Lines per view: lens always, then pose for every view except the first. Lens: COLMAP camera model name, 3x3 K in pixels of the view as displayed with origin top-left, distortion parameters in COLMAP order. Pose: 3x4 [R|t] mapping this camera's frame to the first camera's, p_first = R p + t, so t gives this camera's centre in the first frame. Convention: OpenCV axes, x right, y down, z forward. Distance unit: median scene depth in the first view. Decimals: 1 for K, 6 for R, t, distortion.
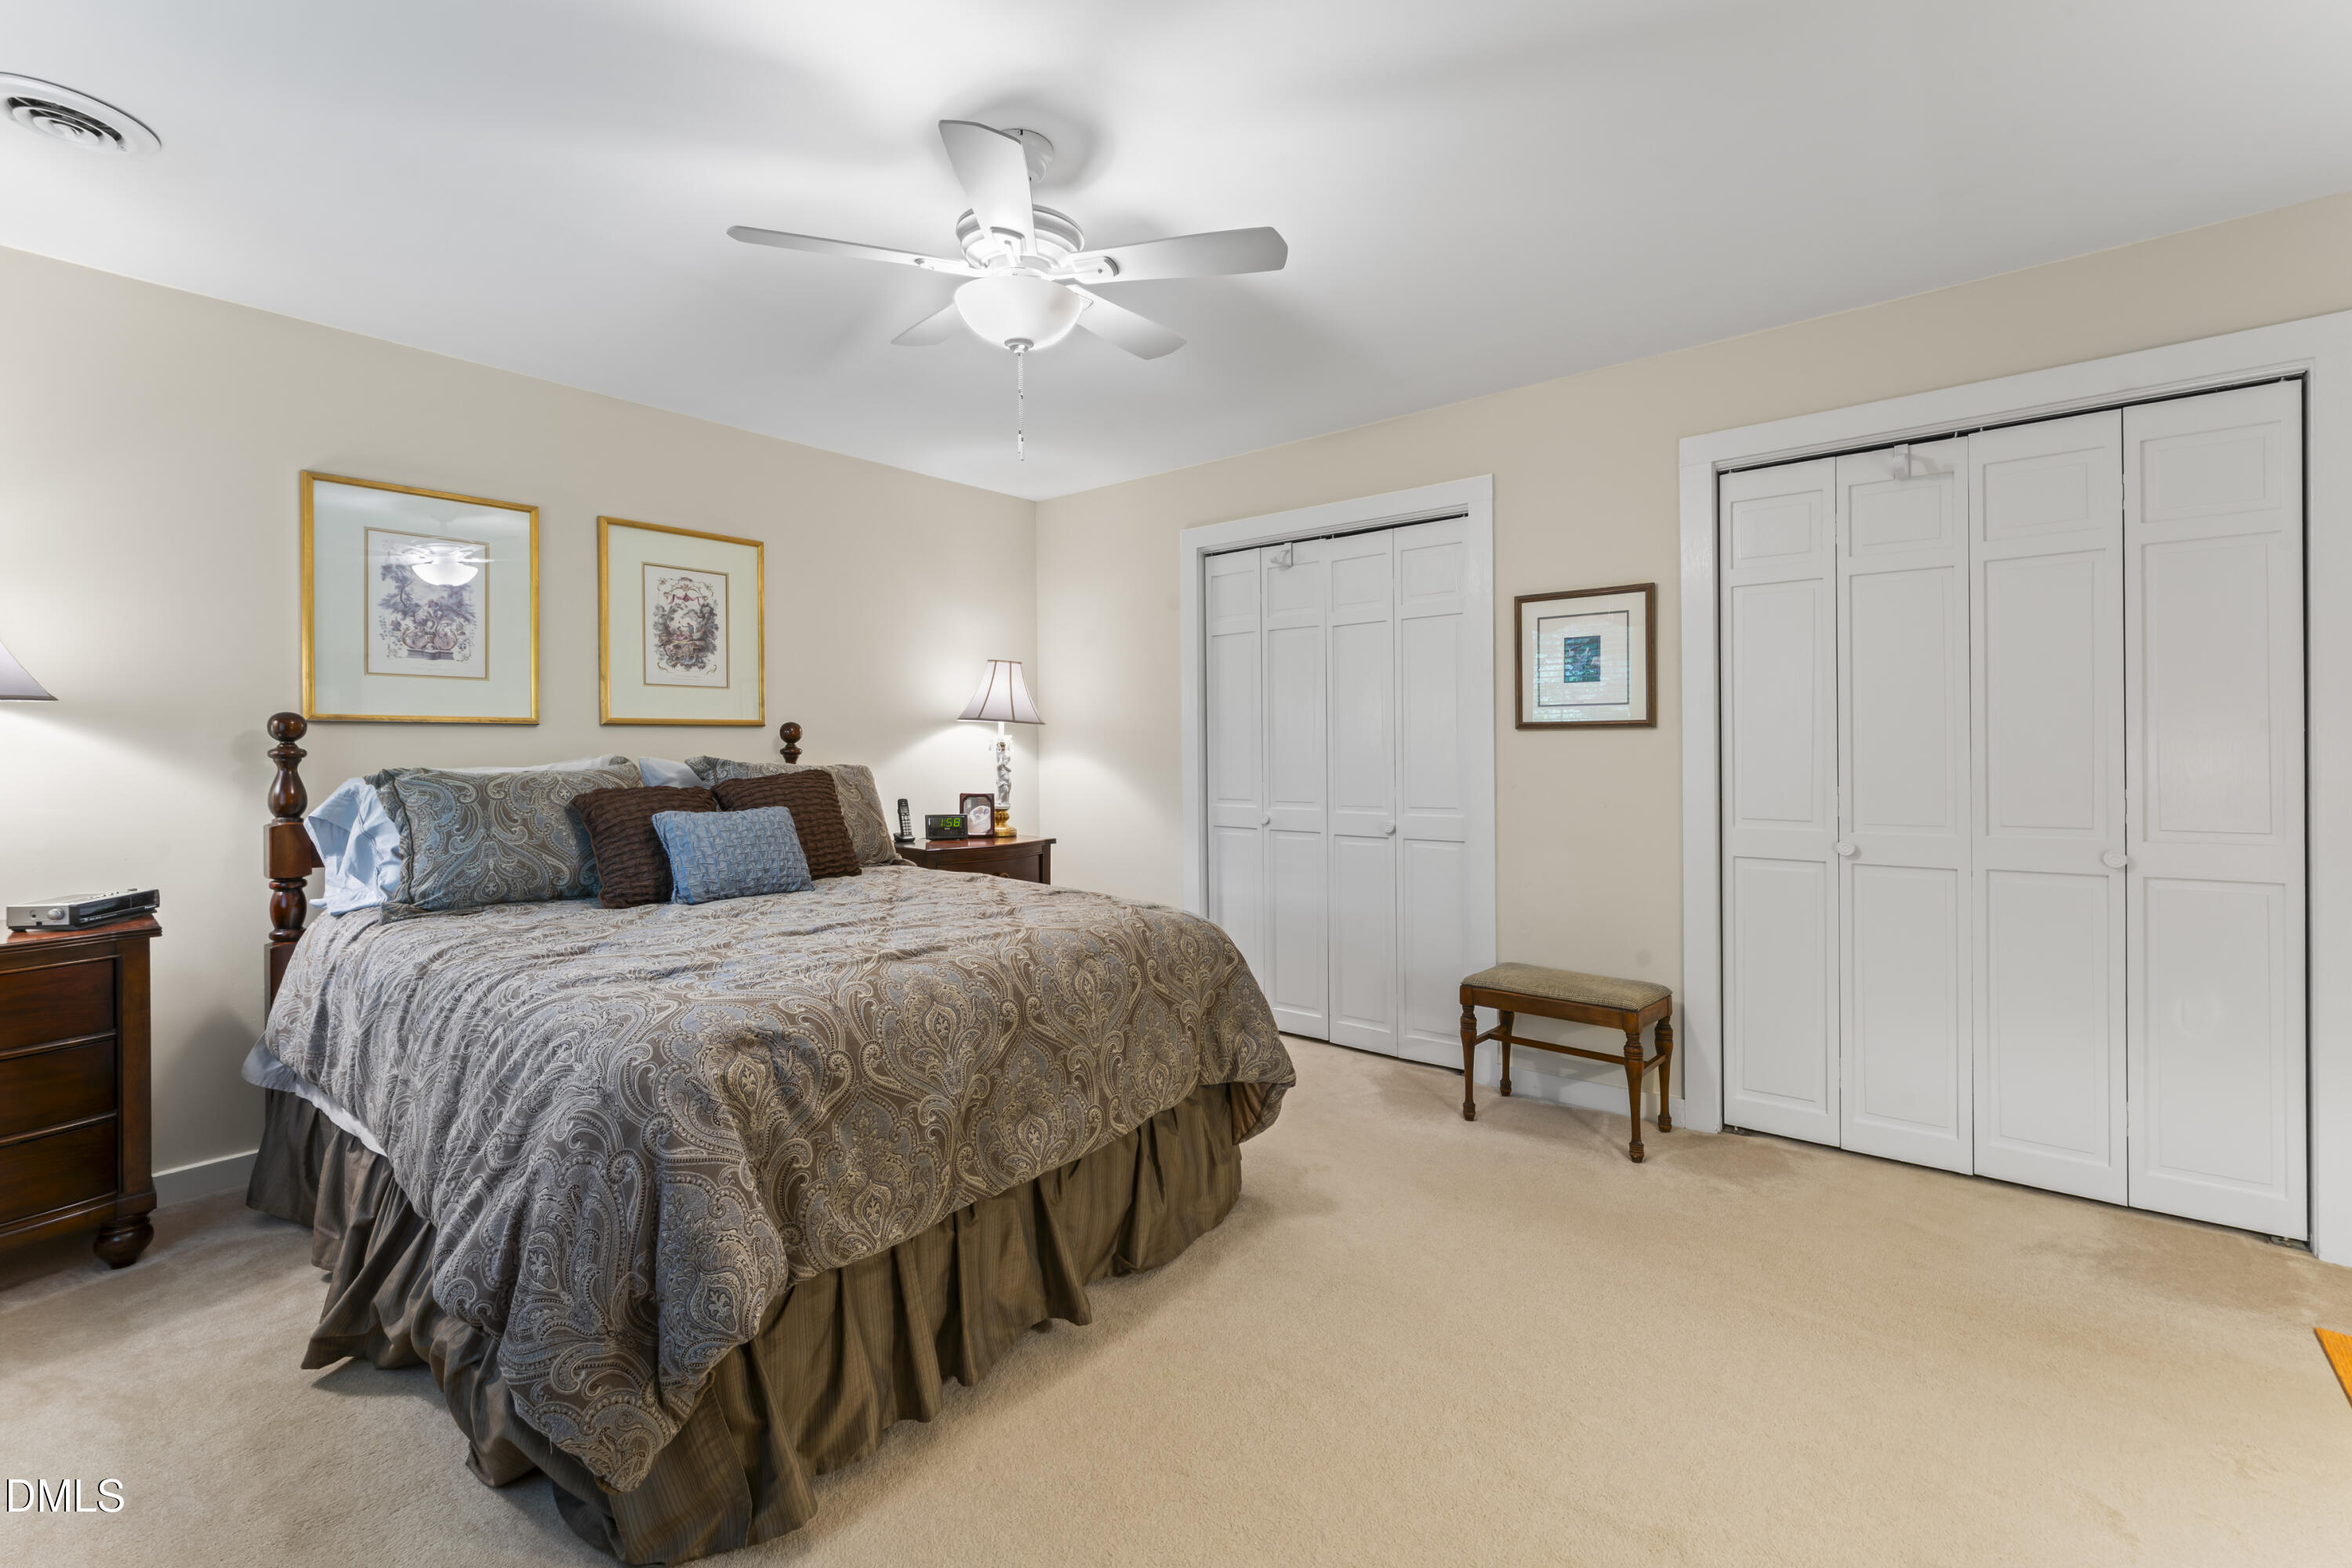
lens RADIAL K [[982.1, 0, 1181.9], [0, 982.1, 746.8], [0, 0, 1]] dist [-0.004732, 0.000131]
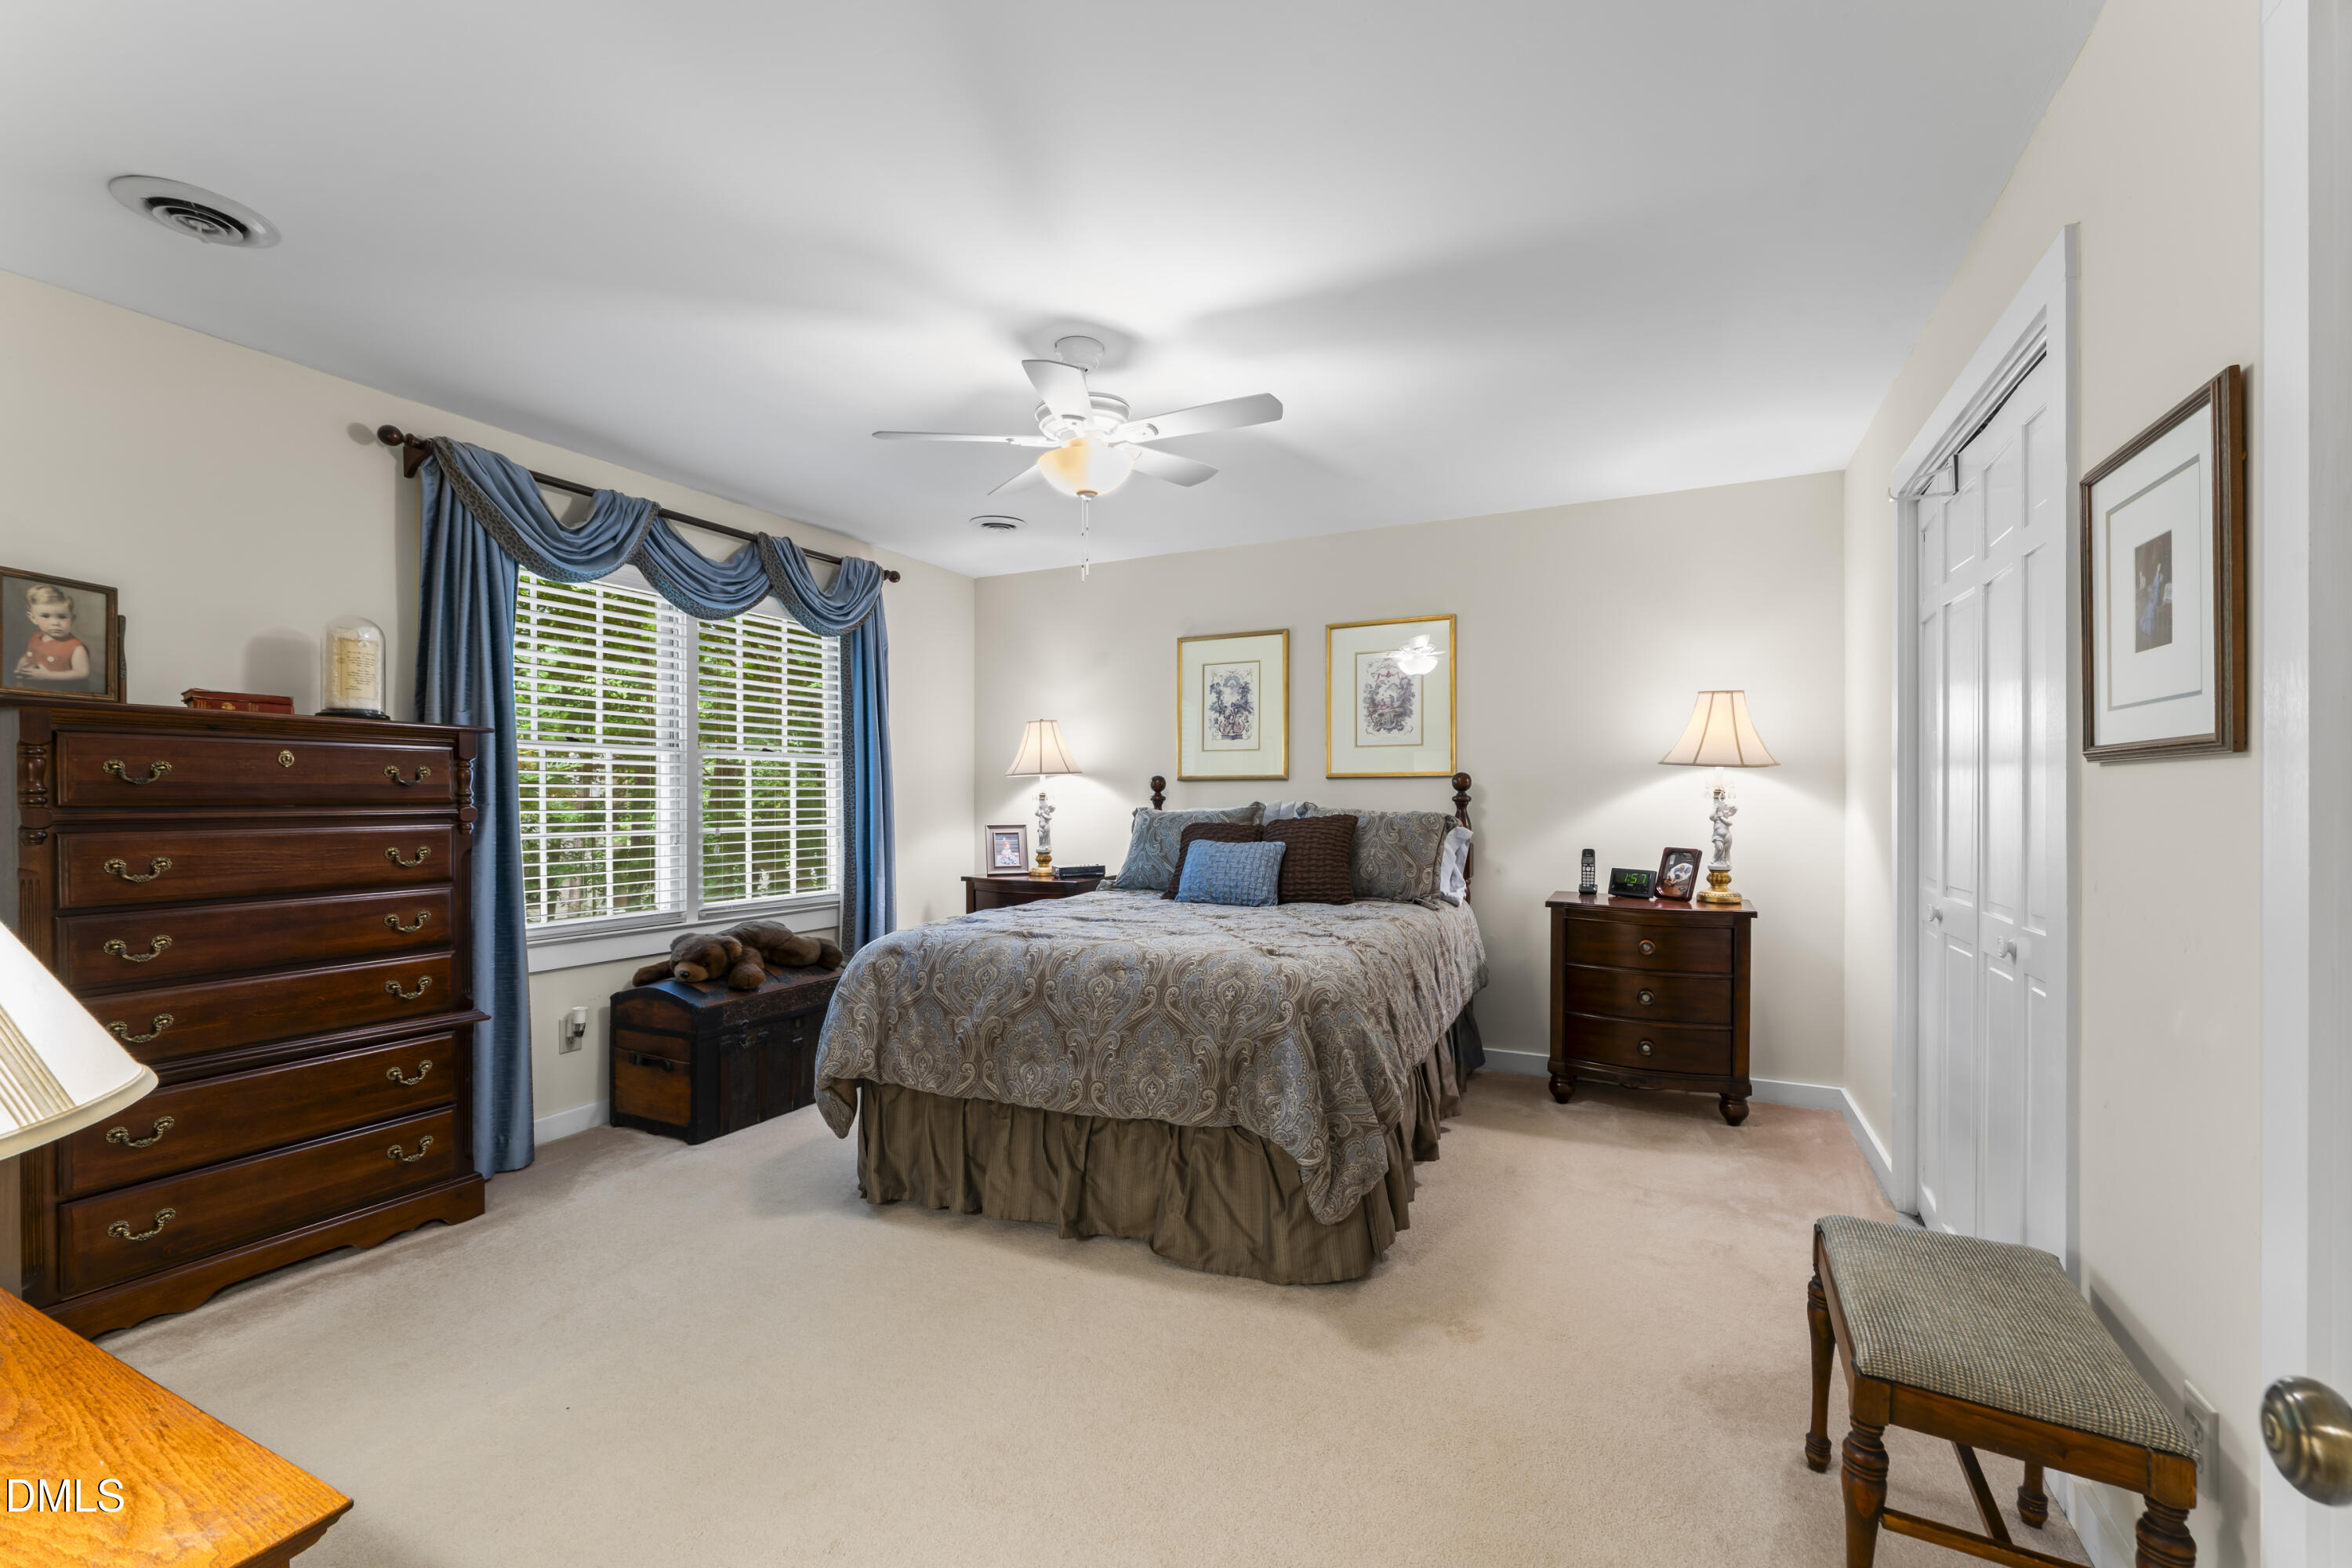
lens RADIAL K [[982.1, 0, 1178.9], [0, 982.1, 801.9], [0, 0, 1]] dist [-0.004732, 0.000131]
pose [[0.245332, 0.010156, -0.969386, 0.769219], [0.001612, 0.999939, 0.010884, -0.005711], [0.969438, -0.004233, 0.245301, 0.530918]]
